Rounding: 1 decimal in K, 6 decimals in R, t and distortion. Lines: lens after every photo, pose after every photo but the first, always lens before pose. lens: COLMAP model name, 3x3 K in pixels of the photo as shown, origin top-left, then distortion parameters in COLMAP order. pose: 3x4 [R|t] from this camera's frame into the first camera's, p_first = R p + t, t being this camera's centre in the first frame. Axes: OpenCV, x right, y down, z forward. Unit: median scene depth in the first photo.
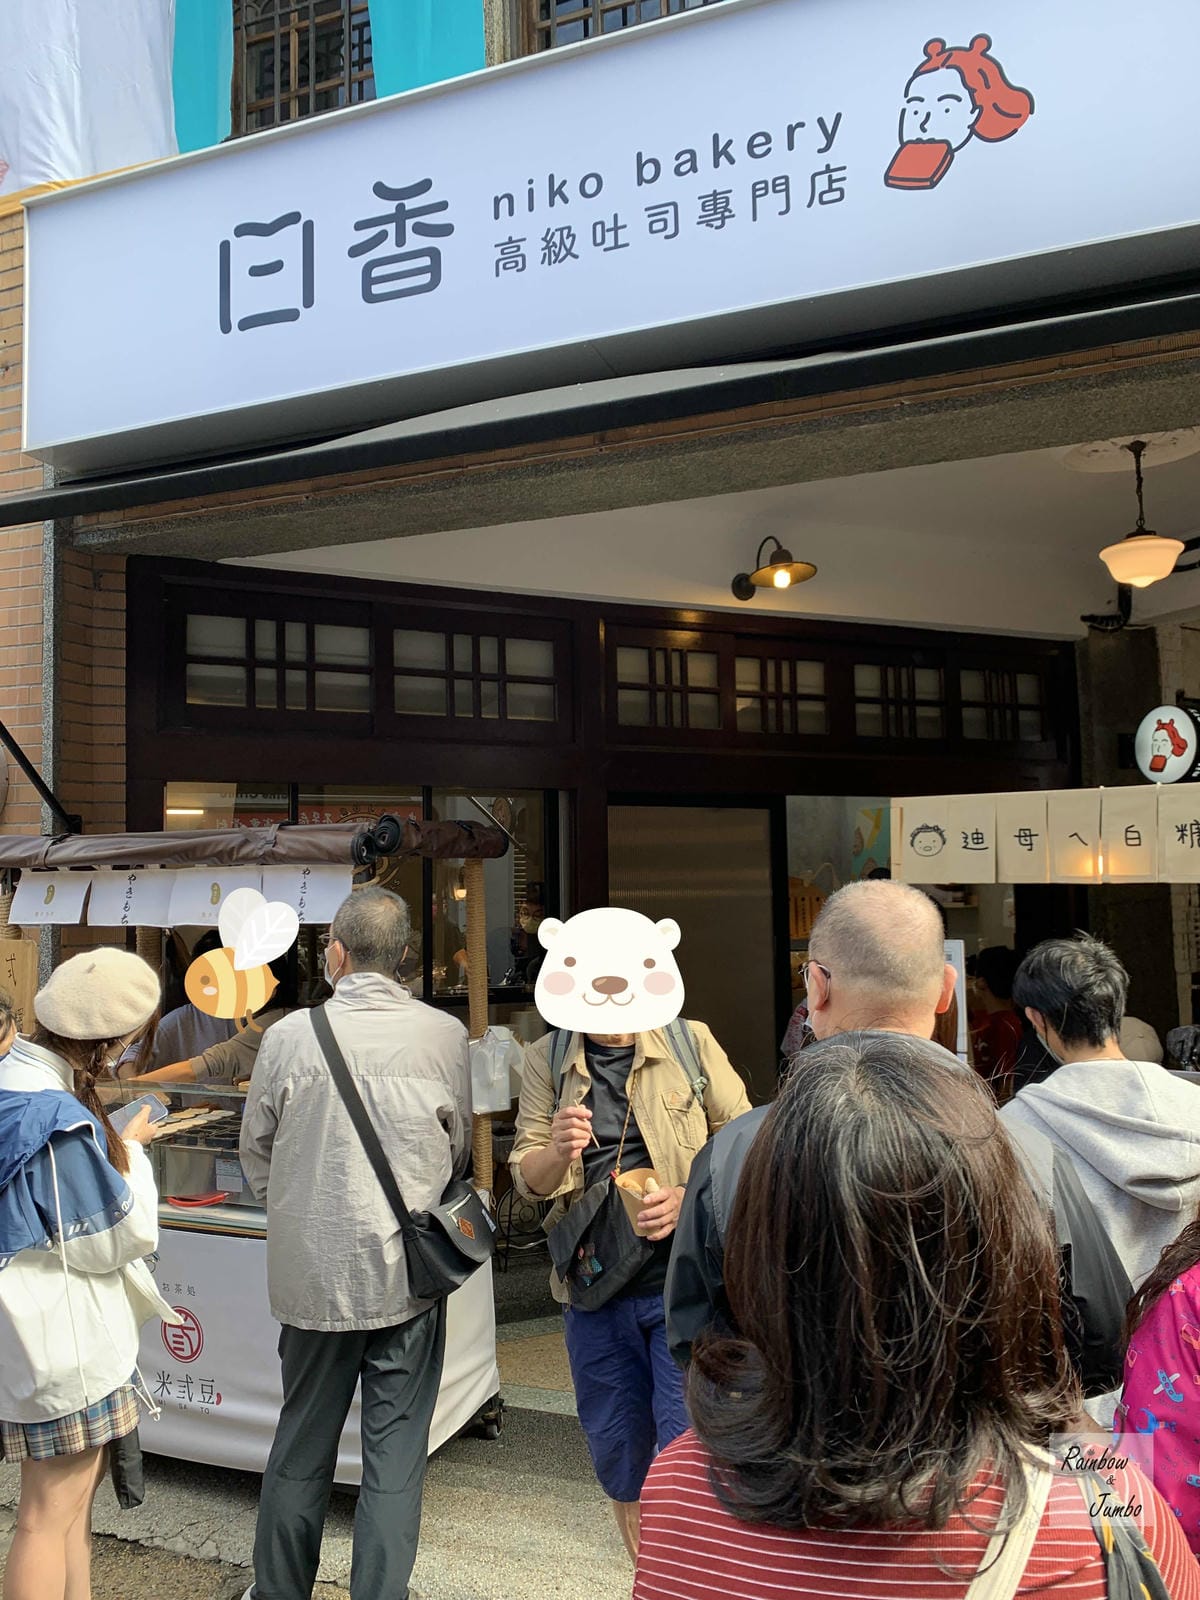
lens RADIAL K [[1248.0, 0, 600.0], [0, 1248.0, 800.0], [0, 0, 1]] dist [0.044672, -0.000395]
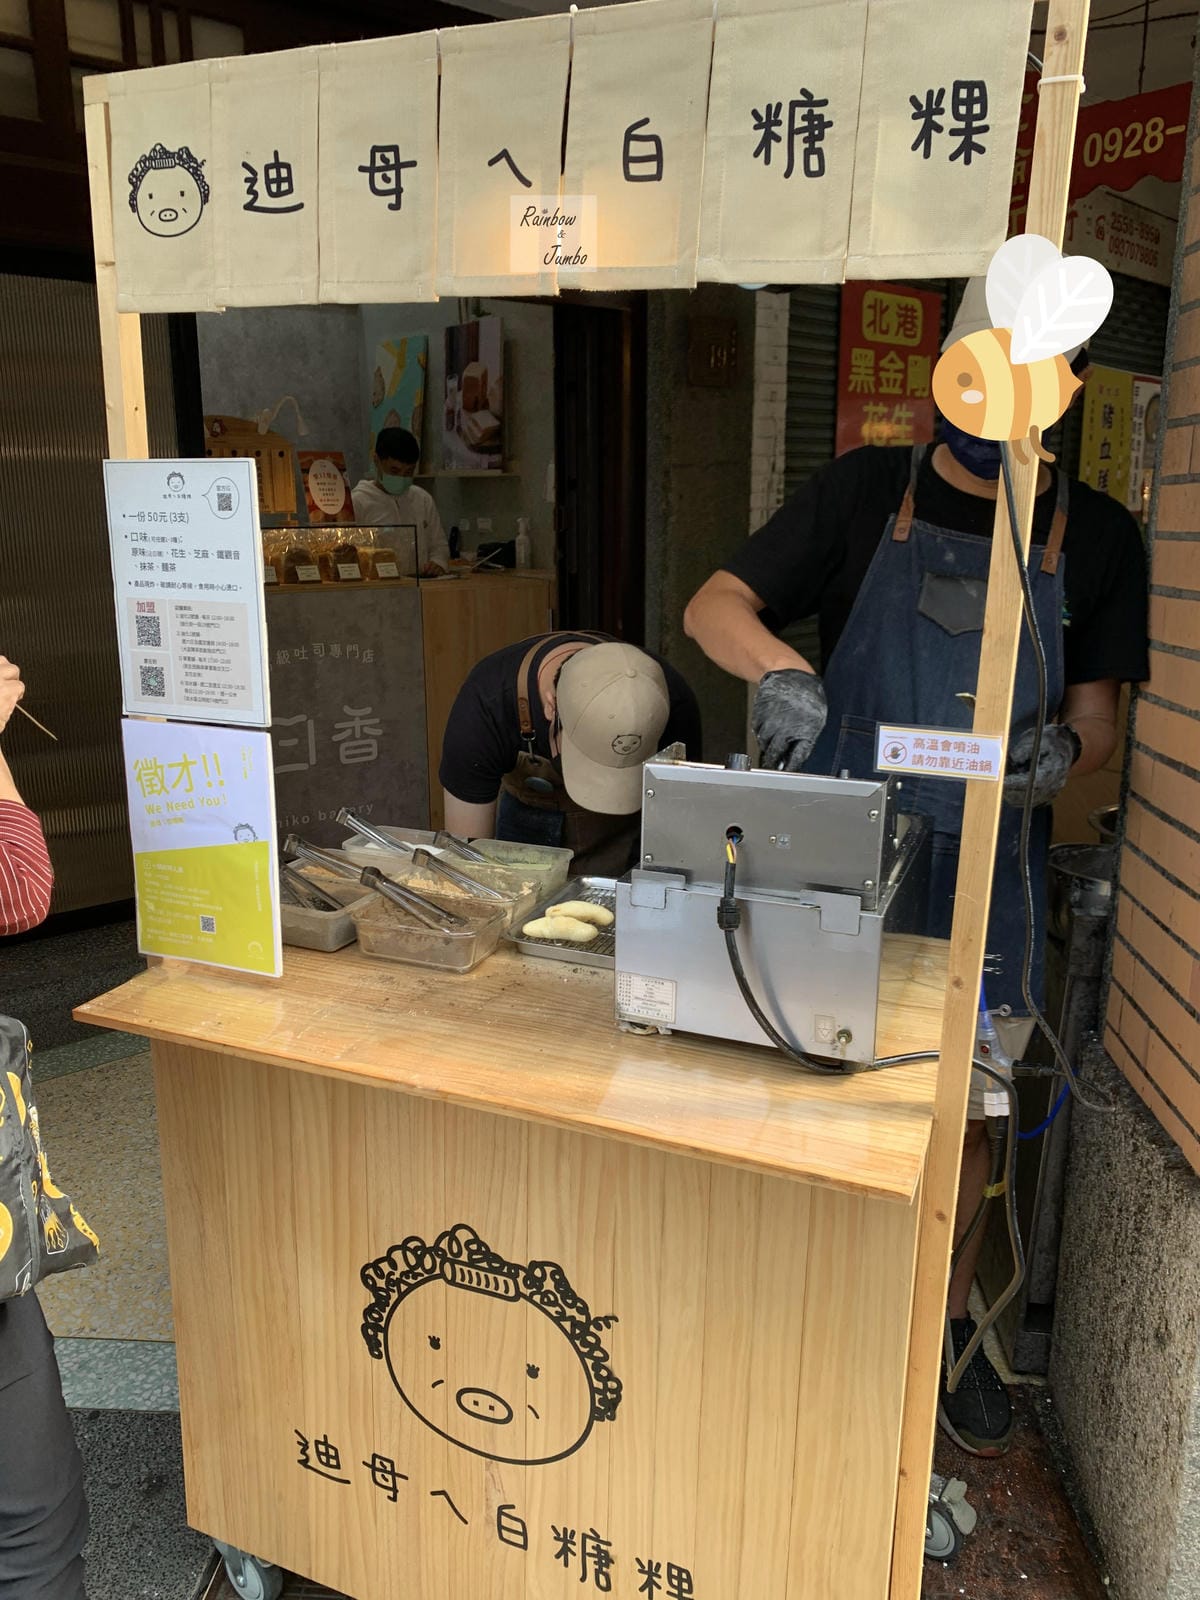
lens RADIAL K [[1248.0, 0, 600.0], [0, 1248.0, 800.0], [0, 0, 1]] dist [0.044672, -0.000395]
pose [[0.954891, -0.053529, 0.292092, 0.263458], [-0.040574, 0.950876, 0.306901, 0.084136], [-0.294171, -0.304908, 0.905811, 0.551238]]
